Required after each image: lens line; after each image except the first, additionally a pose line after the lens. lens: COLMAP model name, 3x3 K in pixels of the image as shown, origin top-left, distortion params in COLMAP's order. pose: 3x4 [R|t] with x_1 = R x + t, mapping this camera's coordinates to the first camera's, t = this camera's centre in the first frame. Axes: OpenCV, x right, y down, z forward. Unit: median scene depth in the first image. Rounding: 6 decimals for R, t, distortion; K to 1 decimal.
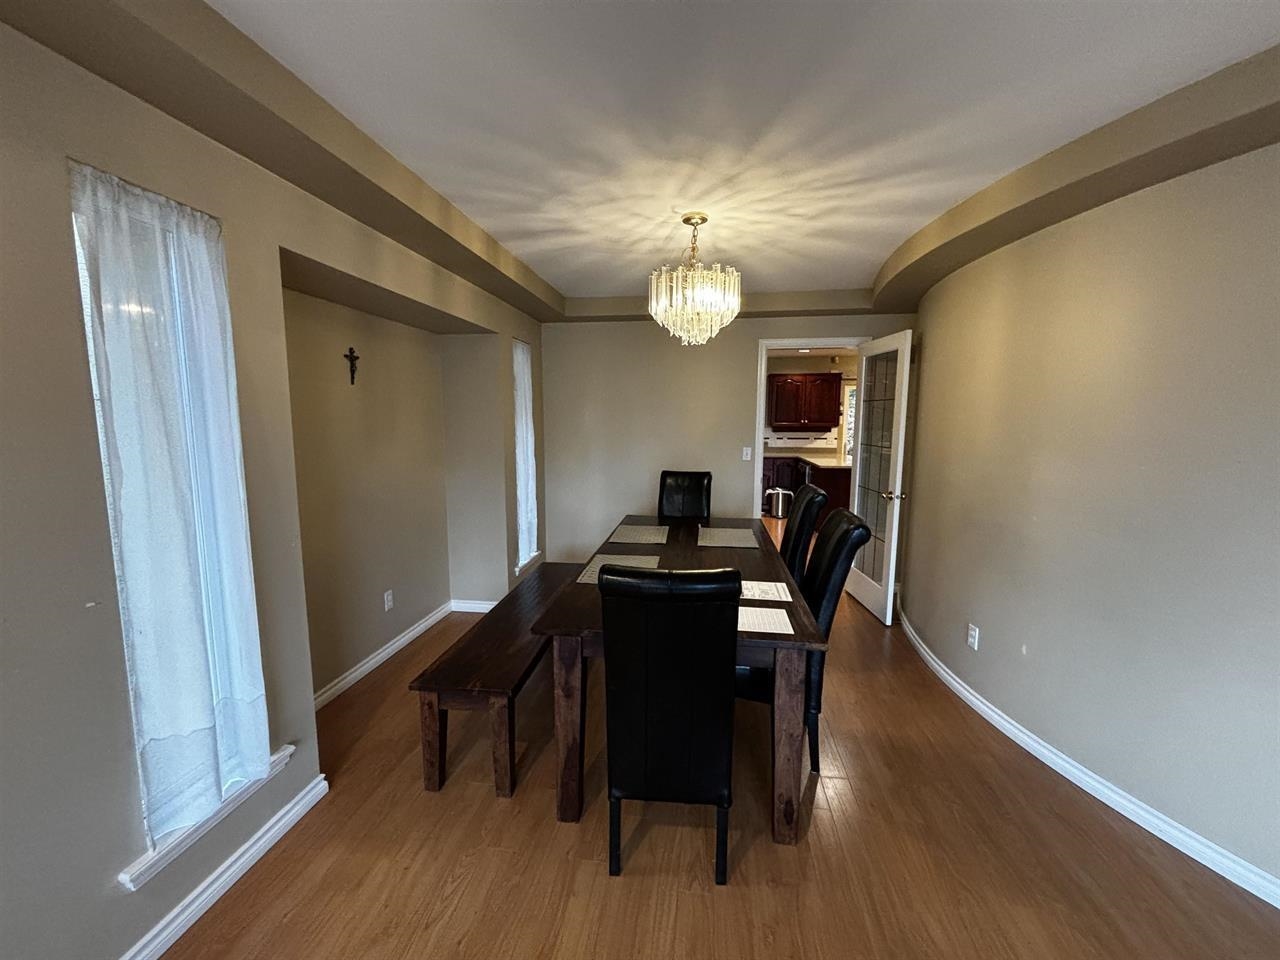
lens RADIAL K [[515.3, 0, 638.1], [0, 515.3, 480.7], [0, 0, 1]] dist [0.010705, -0.000963]
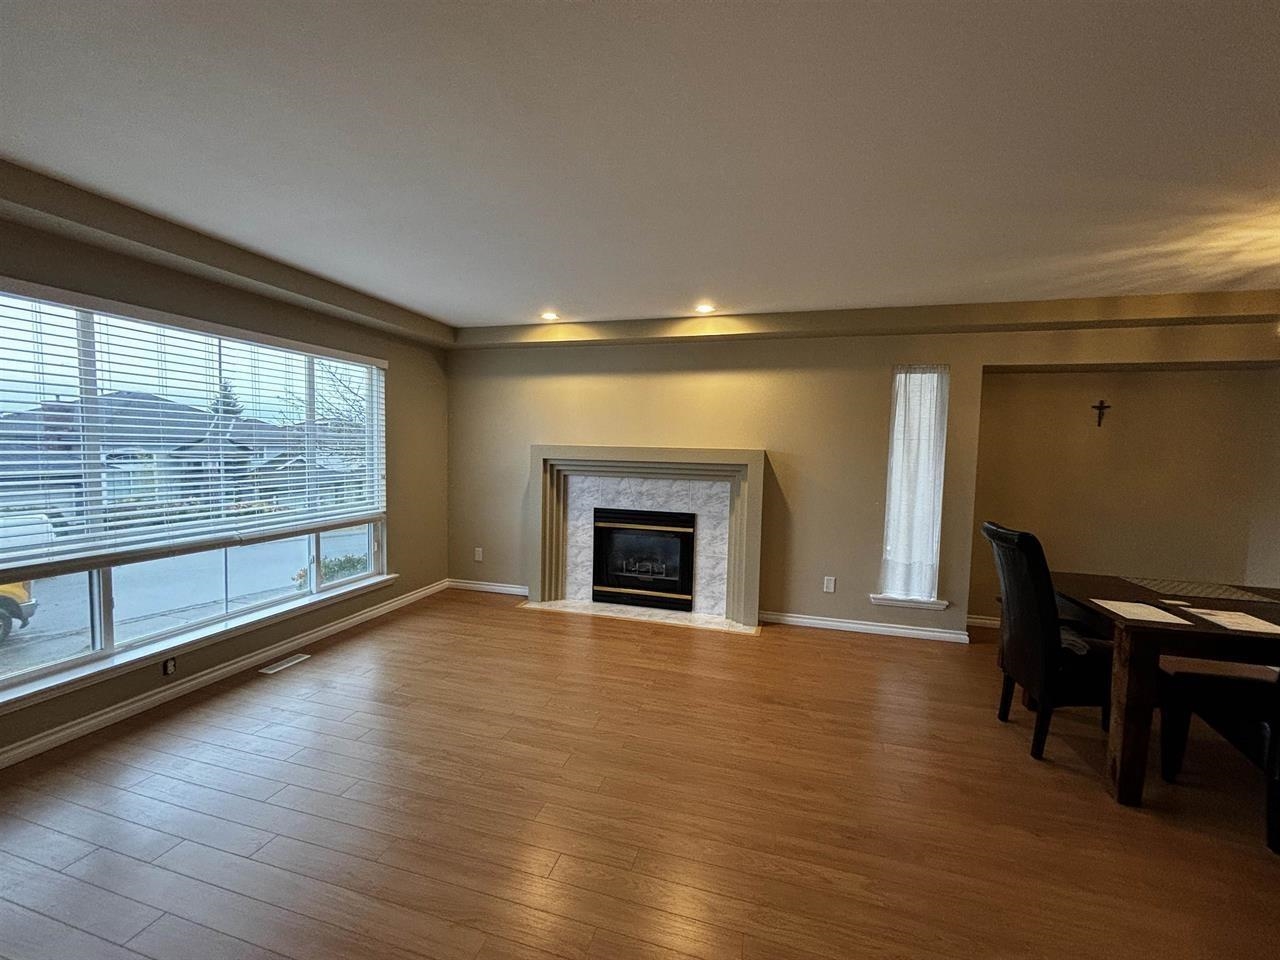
lens RADIAL K [[515.3, 0, 642.3], [0, 515.3, 478.5], [0, 0, 1]] dist [0.010705, -0.000963]
pose [[-0.128548, 0.059161, -0.989937, 1.371156], [-0.143029, 0.986676, 0.077539, 0.027088], [0.981335, 0.151557, -0.118374, -0.028584]]
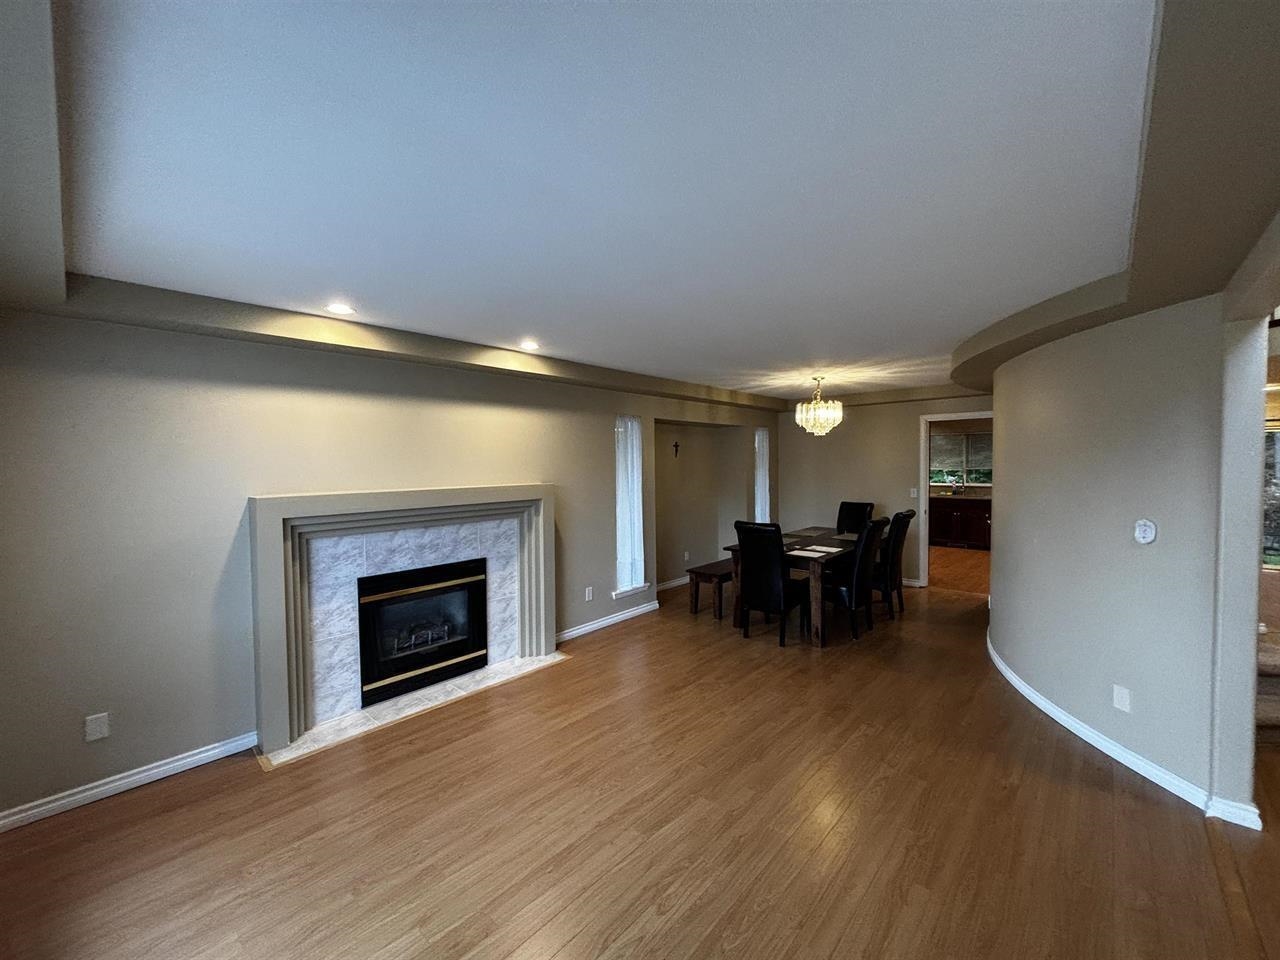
lens RADIAL K [[515.3, 0, 642.2], [0, 515.3, 477.0], [0, 0, 1]] dist [0.010705, -0.000963]
pose [[0.827209, 0.001871, -0.561891, 0.841931], [-0.053711, 0.995679, -0.075757, 0.114760], [0.559321, 0.092847, 0.823735, -1.329439]]
